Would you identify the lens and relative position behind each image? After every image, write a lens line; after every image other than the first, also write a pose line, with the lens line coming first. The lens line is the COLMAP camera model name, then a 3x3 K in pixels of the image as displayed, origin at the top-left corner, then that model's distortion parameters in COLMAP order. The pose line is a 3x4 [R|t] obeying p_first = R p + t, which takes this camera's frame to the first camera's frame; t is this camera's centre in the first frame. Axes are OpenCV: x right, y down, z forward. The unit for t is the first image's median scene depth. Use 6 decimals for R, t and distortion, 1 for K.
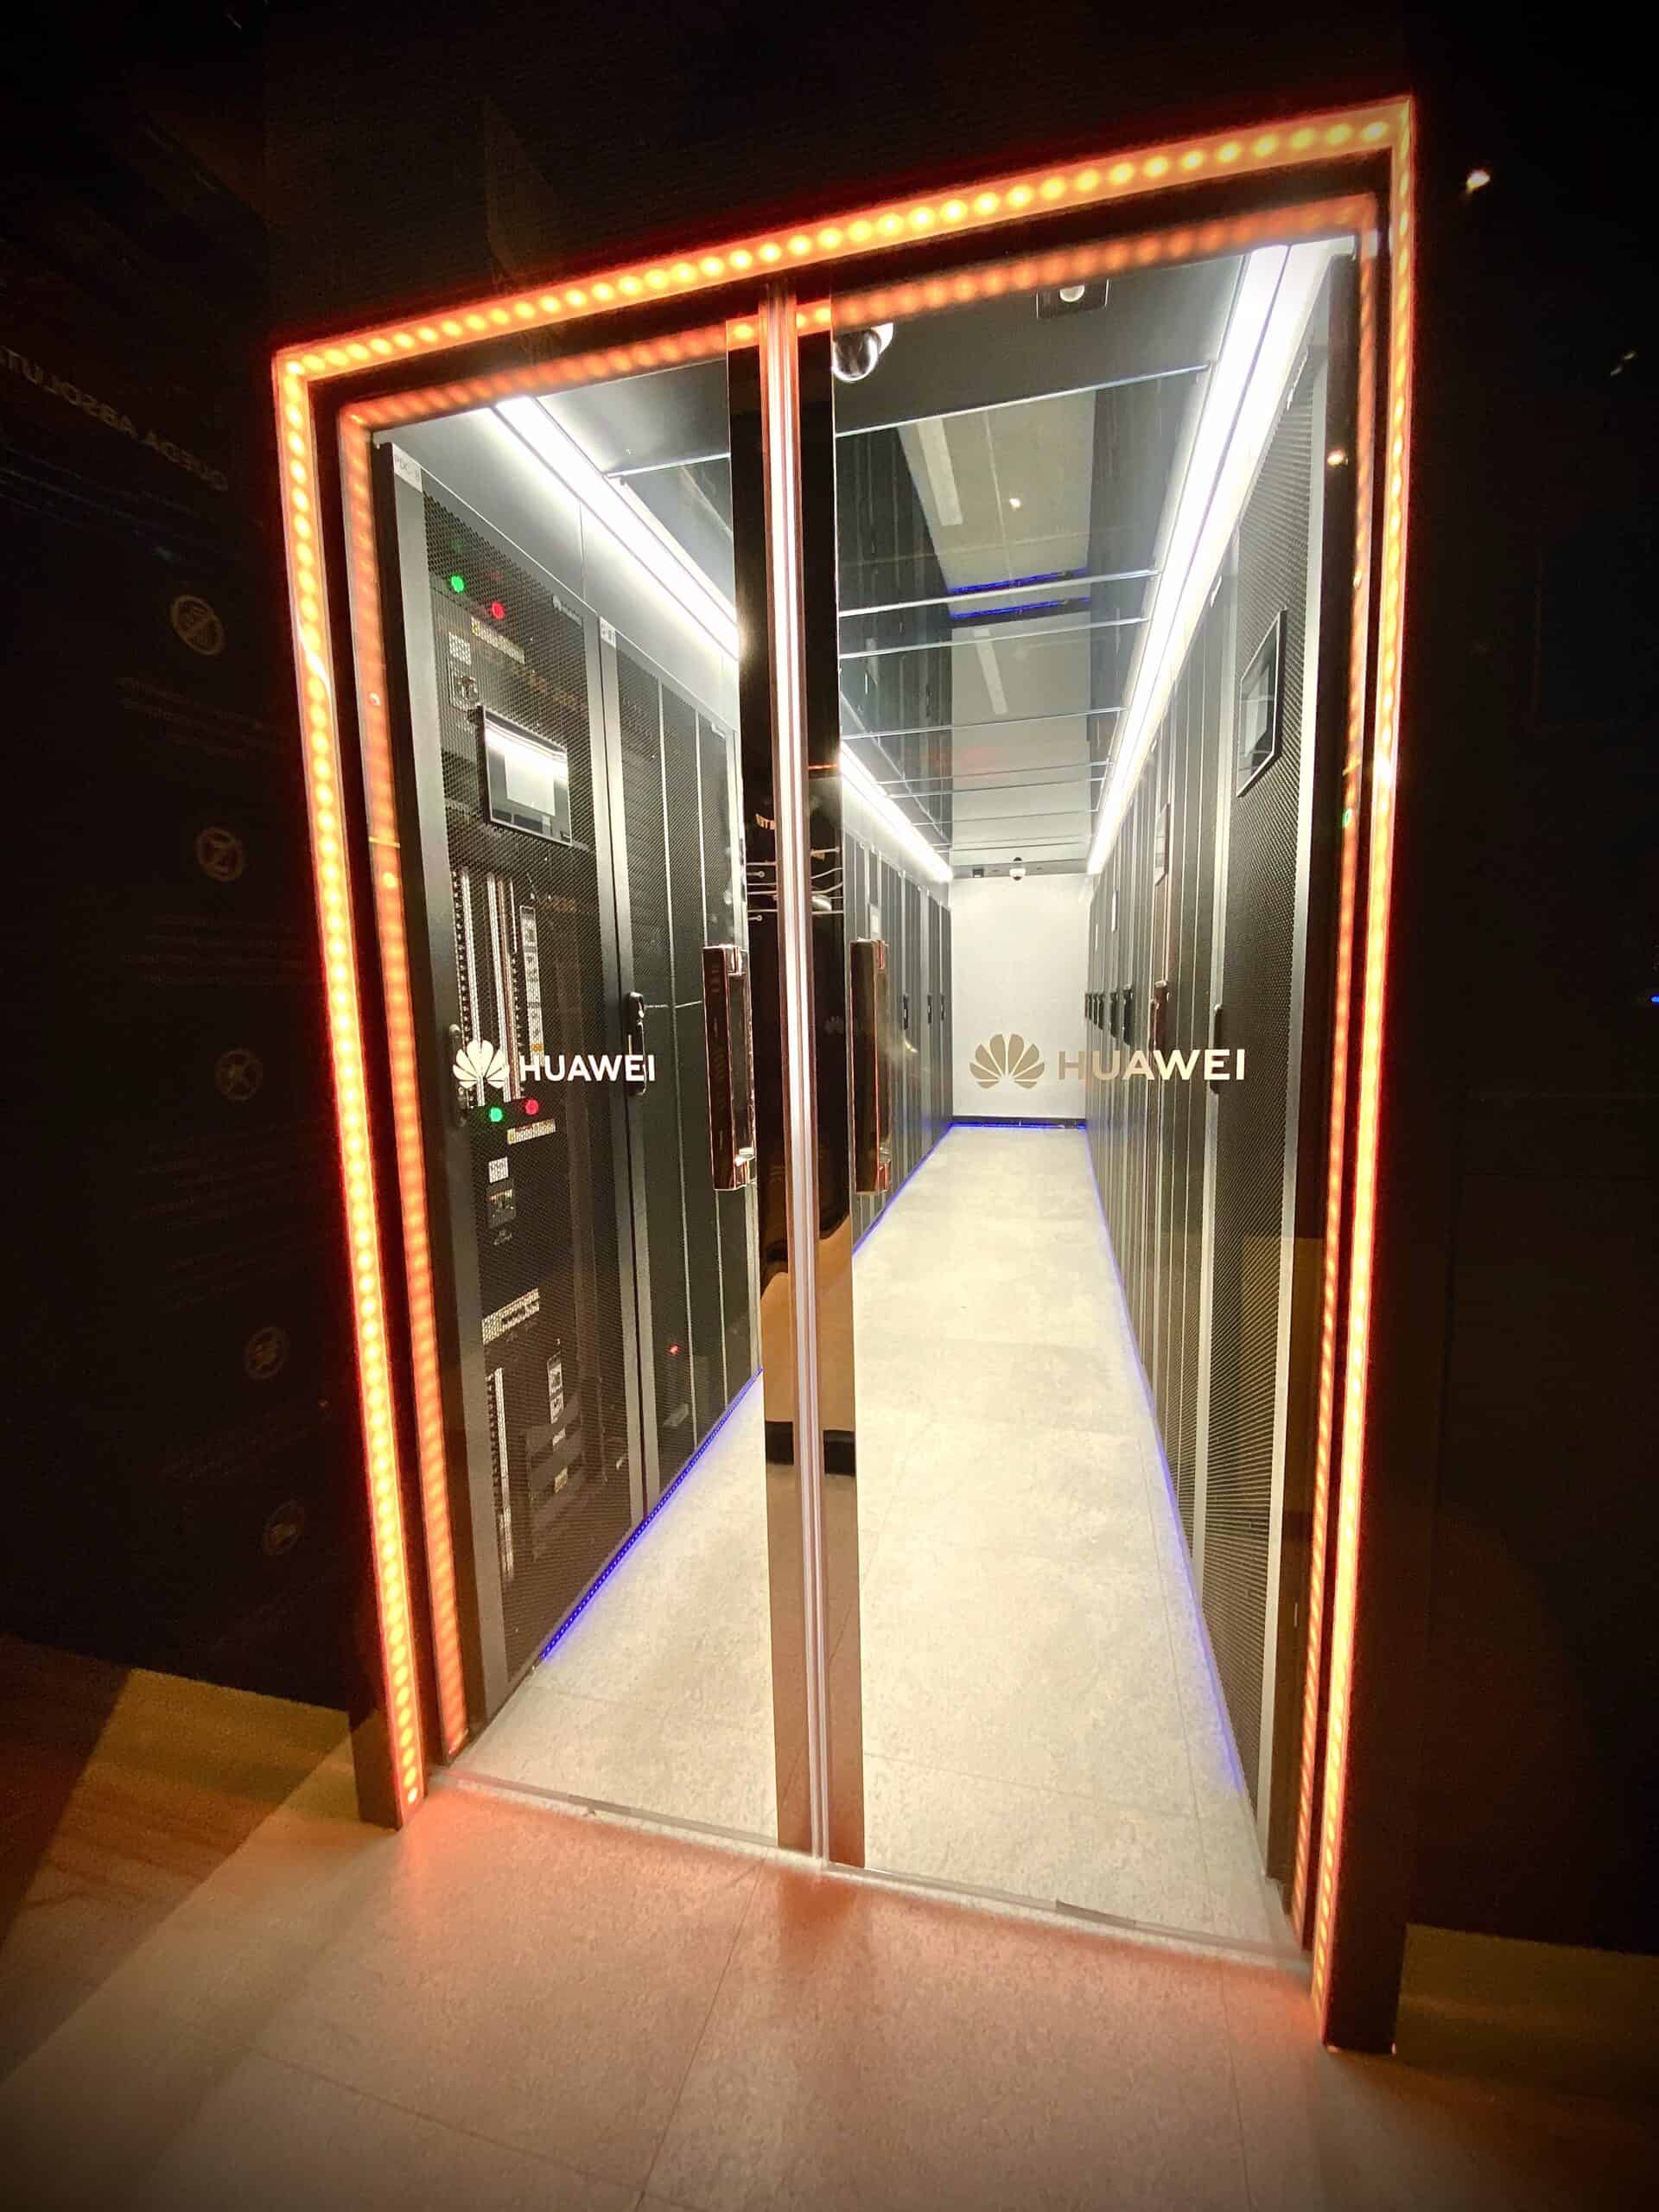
lens RADIAL K [[886.5, 0, 832.7], [0, 886.5, 1099.9], [0, 0, 1]] dist [-0.013235, -0.000253]
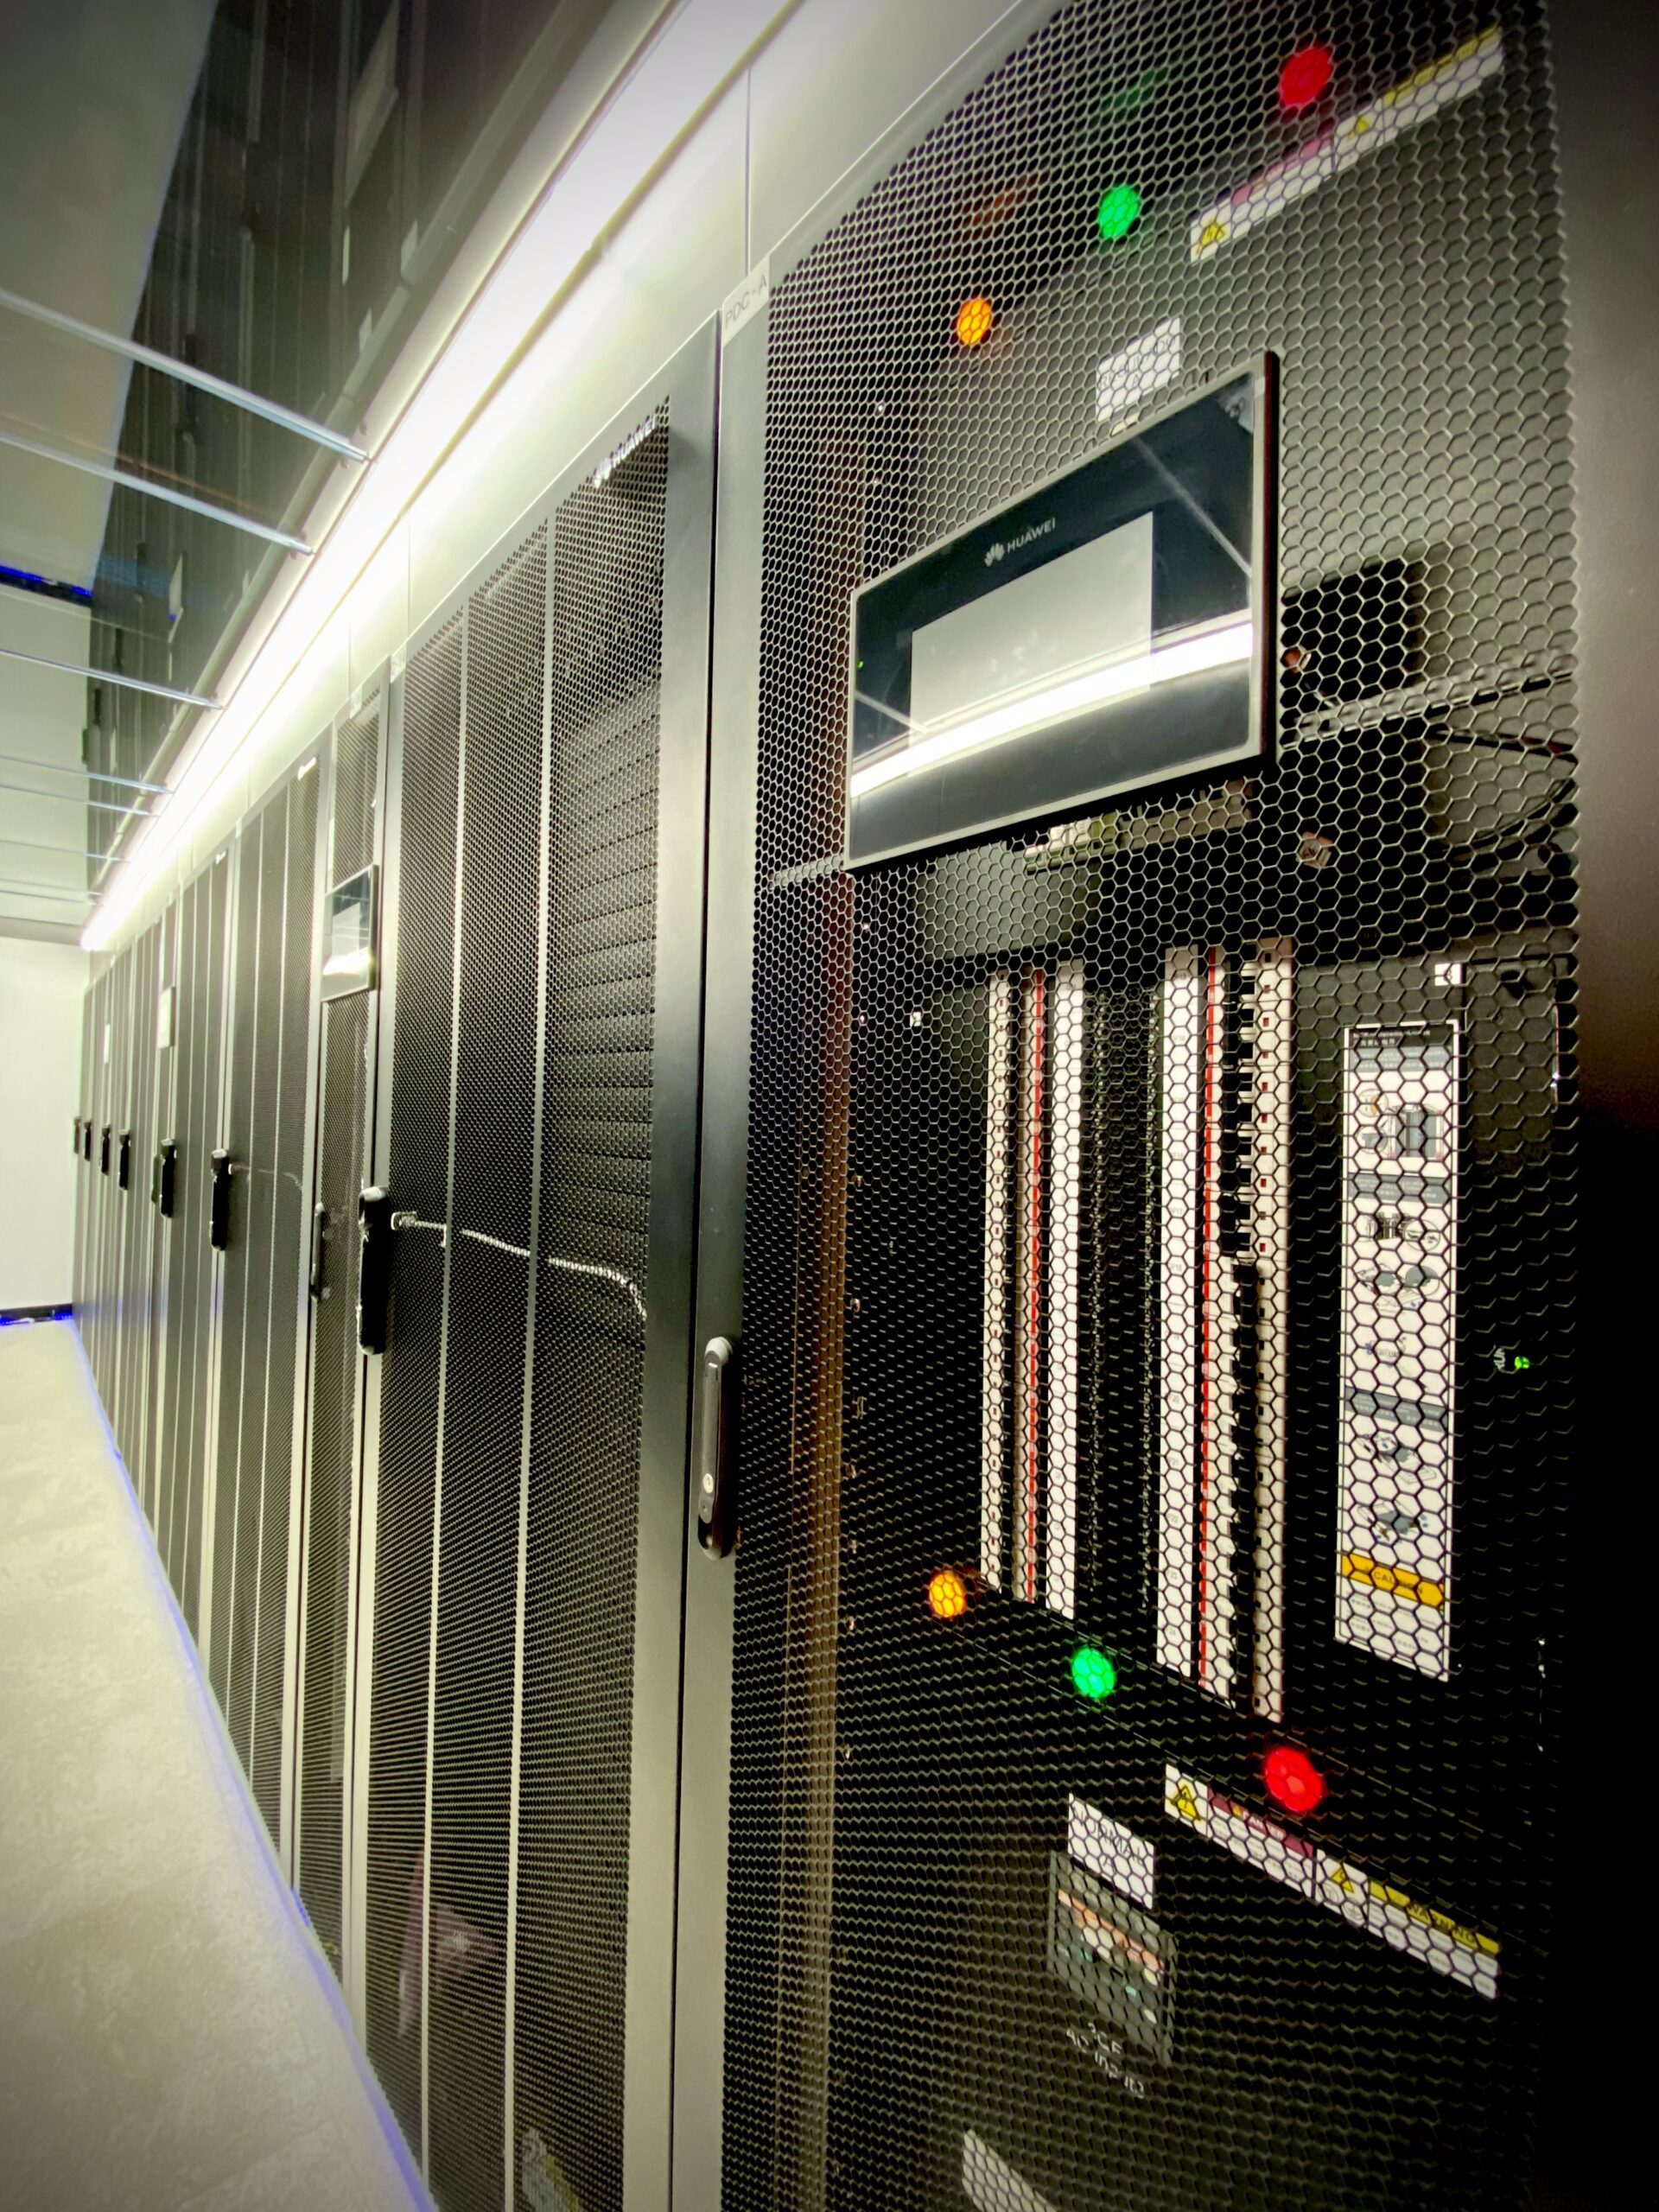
lens RADIAL K [[886.5, 0, 829.5], [0, 886.5, 1106.9], [0, 0, 1]] dist [-0.013235, -0.000253]
pose [[-0.530911, -0.008157, -0.847388, -0.045333], [-0.105050, 0.992874, 0.056259, -0.195440], [0.840891, 0.118886, -0.527985, 1.026805]]
